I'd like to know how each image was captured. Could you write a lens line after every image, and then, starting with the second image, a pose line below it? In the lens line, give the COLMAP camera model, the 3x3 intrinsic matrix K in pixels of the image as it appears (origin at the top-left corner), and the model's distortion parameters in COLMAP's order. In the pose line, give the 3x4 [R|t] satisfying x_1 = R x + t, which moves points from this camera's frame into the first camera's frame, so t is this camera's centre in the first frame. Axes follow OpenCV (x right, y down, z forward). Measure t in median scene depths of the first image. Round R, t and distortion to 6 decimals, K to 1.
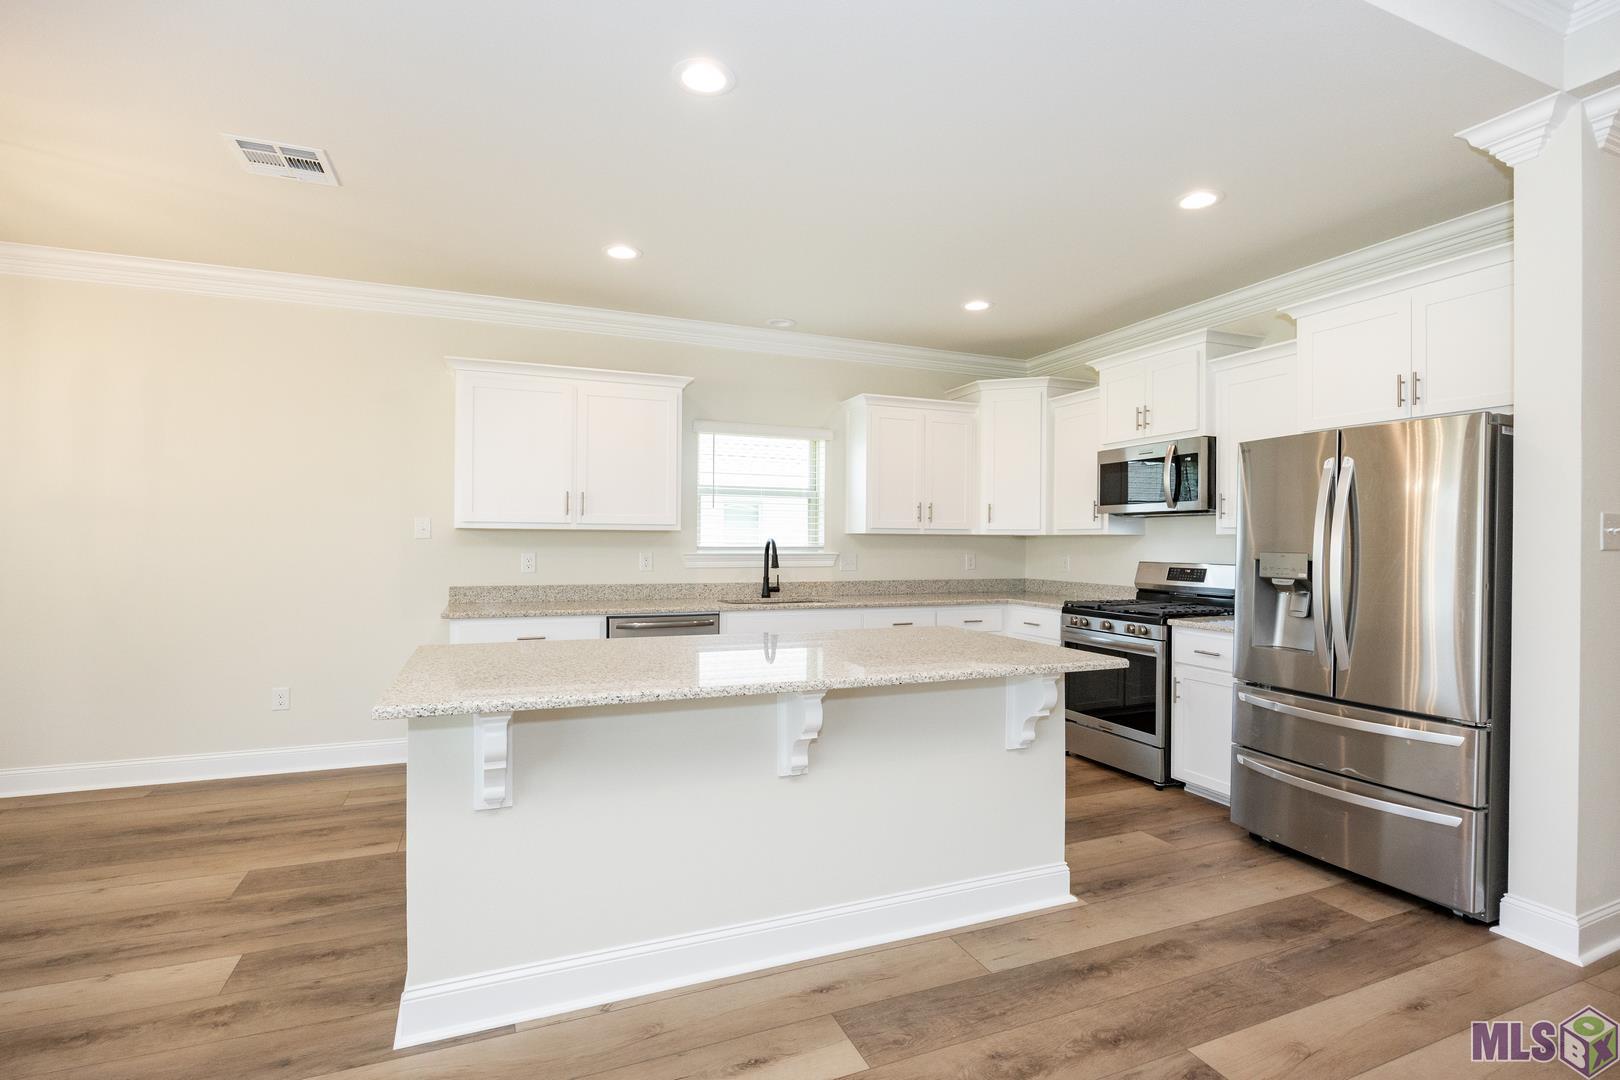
lens RADIAL K [[765.8, 0, 894.2], [0, 765.8, 542.3], [0, 0, 1]] dist [-0.016004, 0.000930]
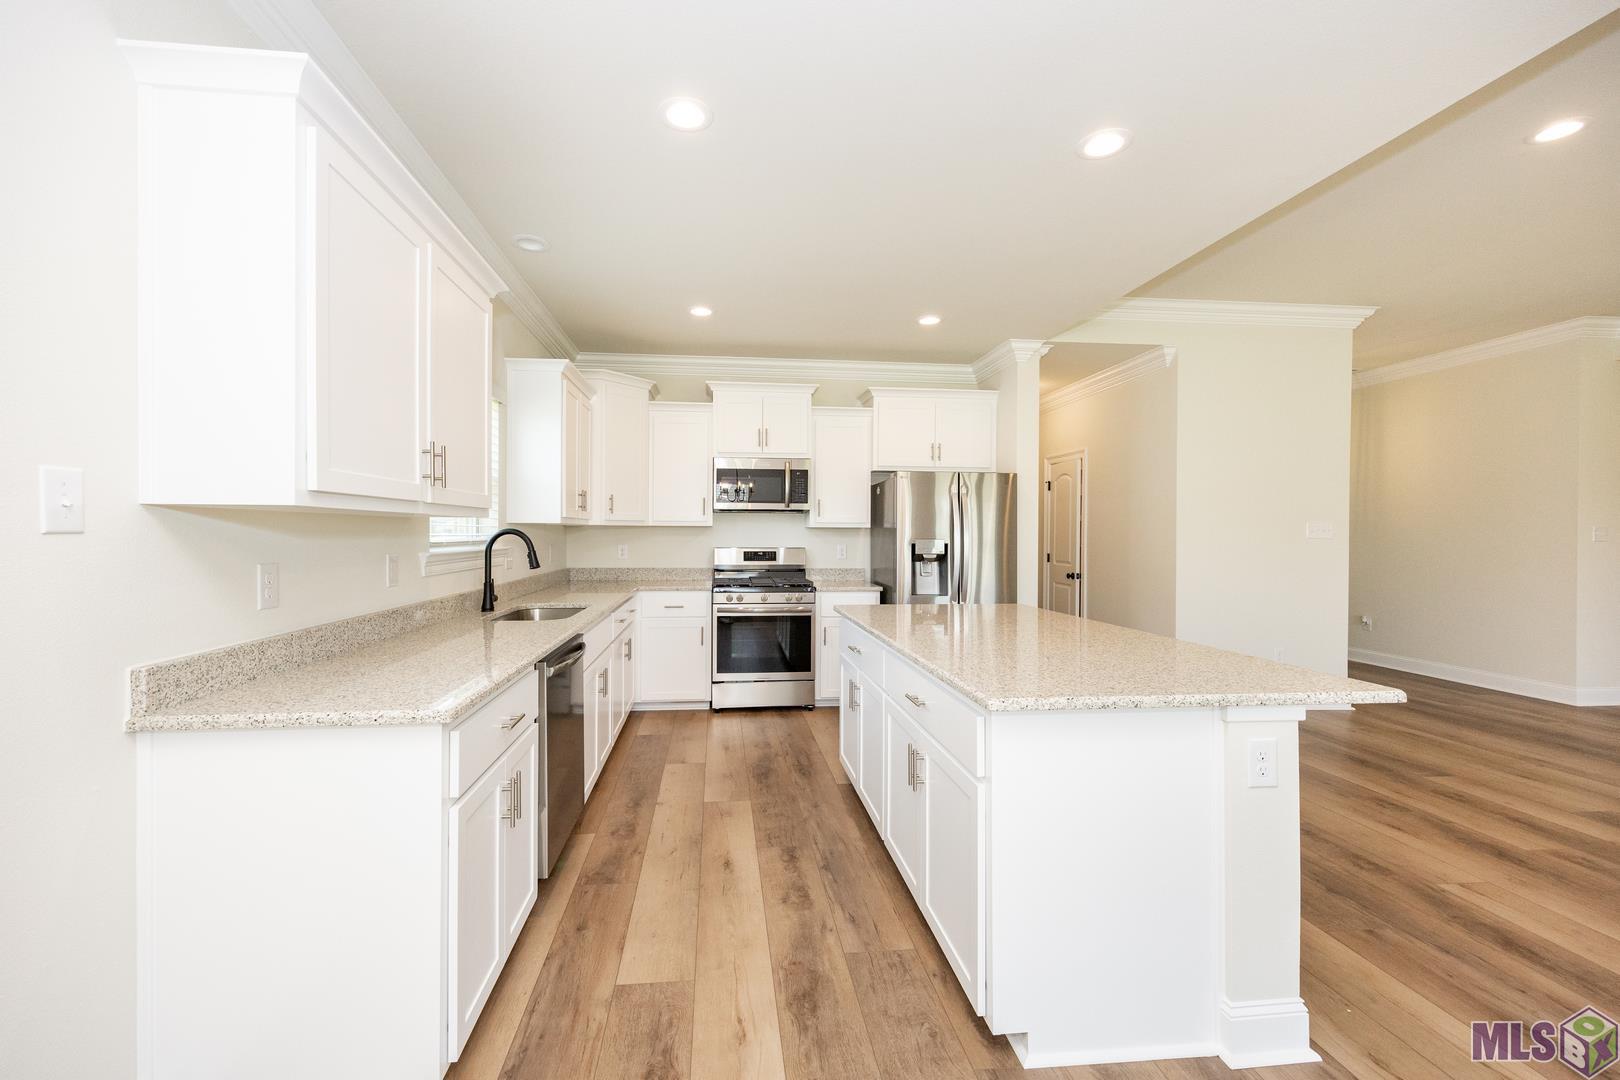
lens RADIAL K [[707.3, 0, 782.8], [0, 707.3, 532.7], [0, 0, 1]] dist [0.002355, 0.000473]
pose [[0.314564, -0.005777, 0.949219, -0.977185], [-0.002653, 0.999972, 0.006965, -0.010303], [-0.949233, -0.004709, 0.314540, 0.699715]]
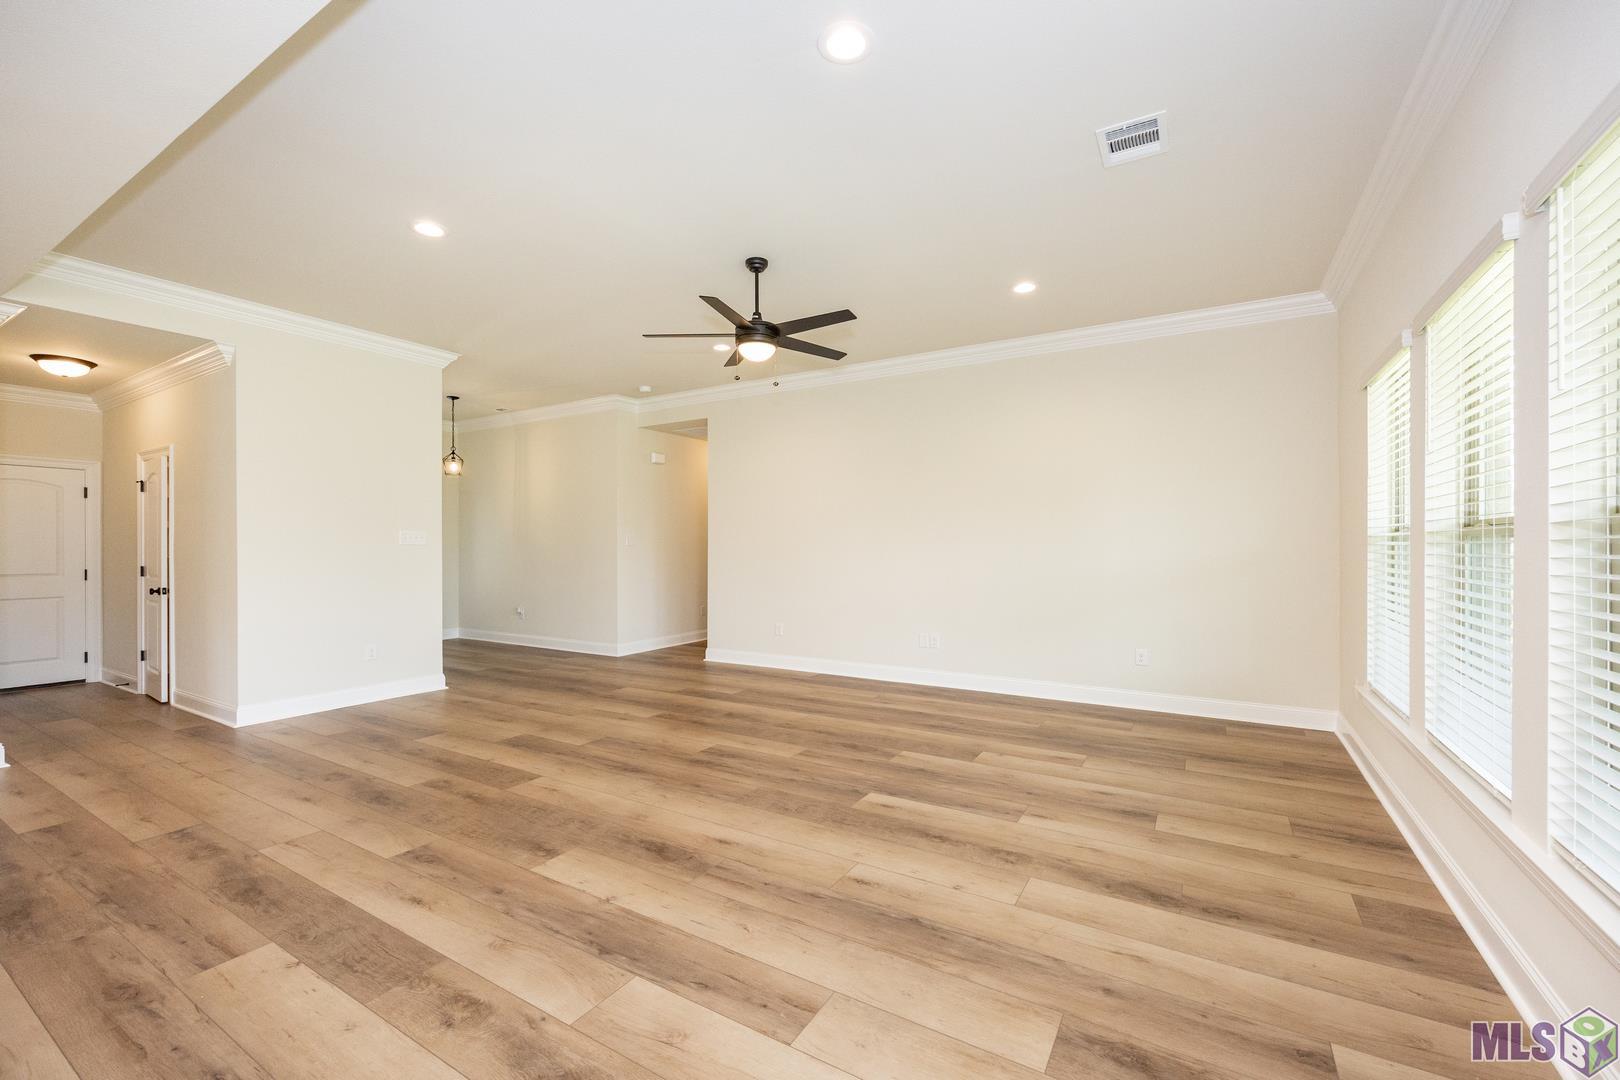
lens RADIAL K [[648.5, 0, 829.6], [0, 648.5, 538.1], [0, 0, 1]] dist [-0.002346, -0.000759]
pose [[-0.593846, 0.002464, 0.804575, -1.064939], [-0.000290, 0.999995, -0.003276, -0.001502], [-0.804579, -0.002179, -0.593842, 0.189809]]
